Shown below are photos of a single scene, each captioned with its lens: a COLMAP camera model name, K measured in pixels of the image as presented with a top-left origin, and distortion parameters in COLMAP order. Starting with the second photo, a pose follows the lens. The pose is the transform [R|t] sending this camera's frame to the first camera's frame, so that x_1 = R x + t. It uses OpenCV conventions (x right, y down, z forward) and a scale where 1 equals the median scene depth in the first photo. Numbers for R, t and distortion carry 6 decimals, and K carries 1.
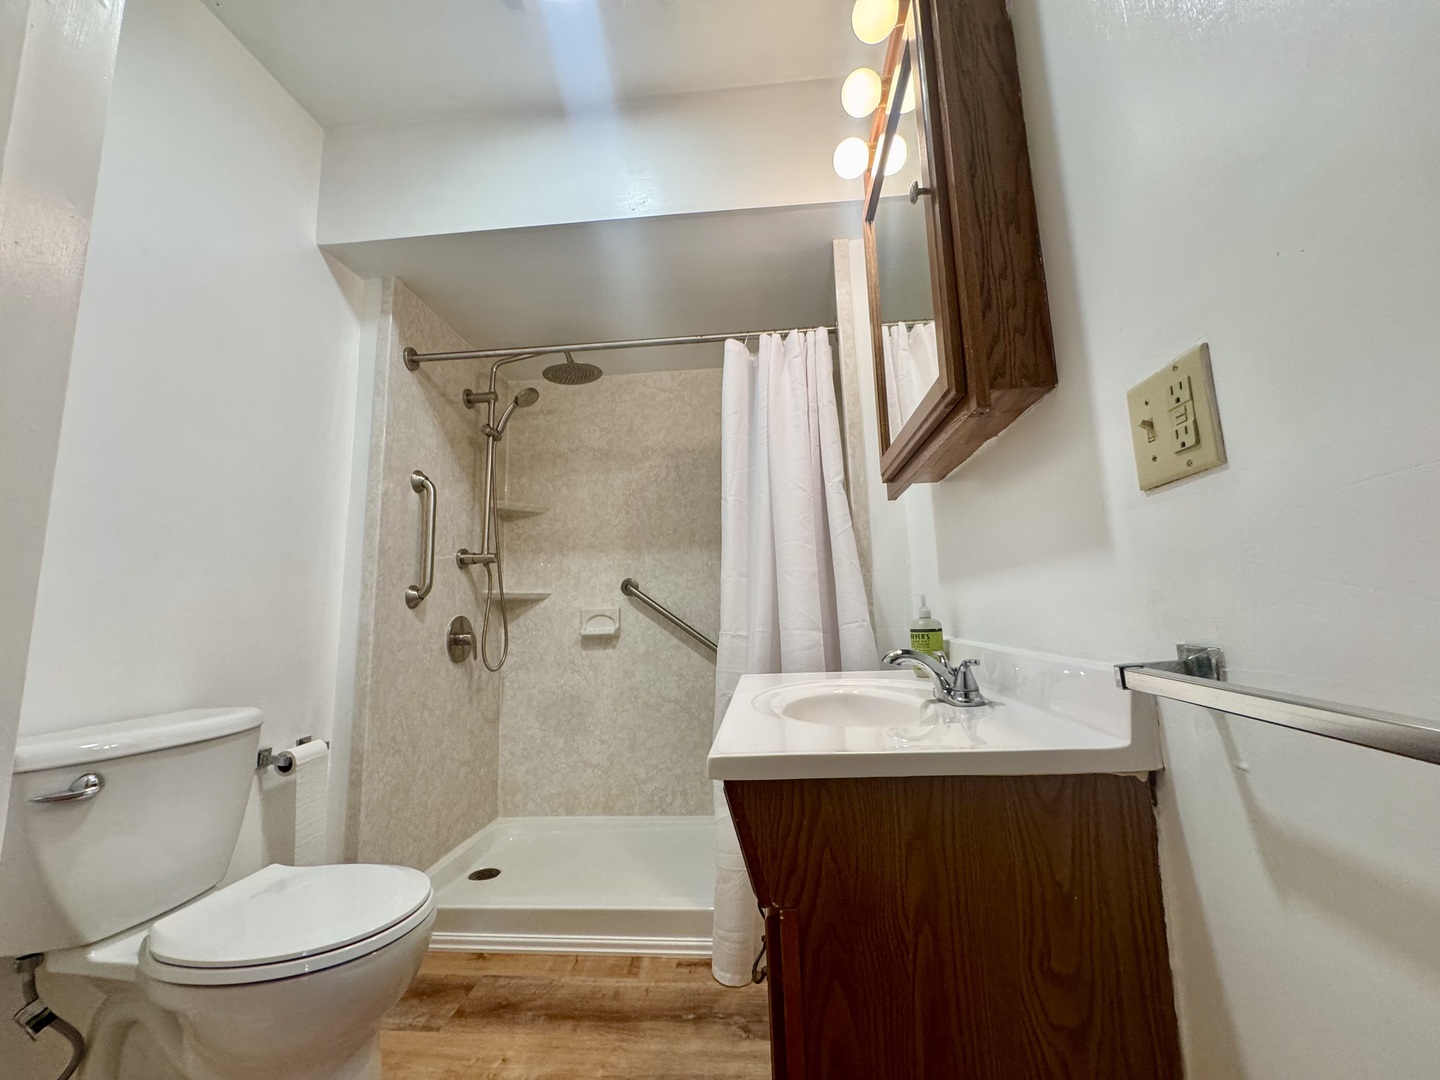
lens RADIAL K [[572.4, 0, 719.4], [0, 572.4, 538.3], [0, 0, 1]] dist [-0.006460, 0.000795]
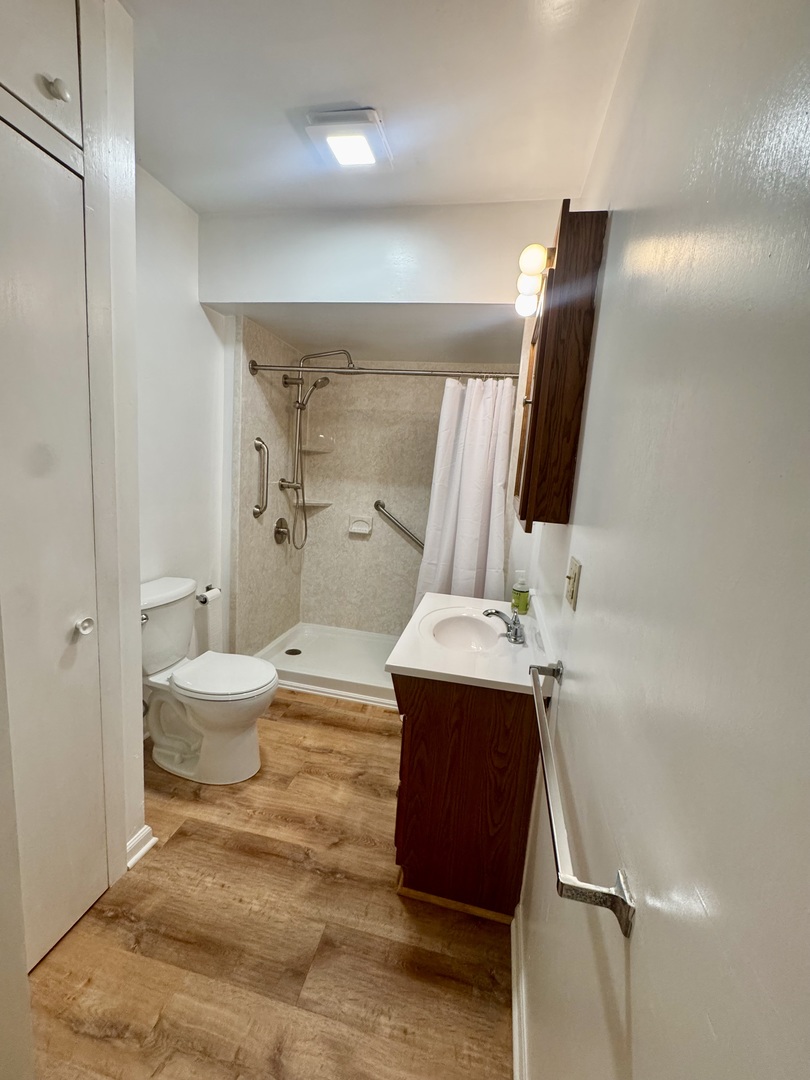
lens RADIAL K [[429.3, 0, 405.0], [0, 429.3, 540.0], [0, 0, 1]] dist [-0.006460, 0.000795]
pose [[0.987519, 0.120772, -0.101093, 0.065225], [-0.086134, 0.951503, 0.295336, -0.244516], [0.131859, -0.282942, 0.950030, -0.231776]]
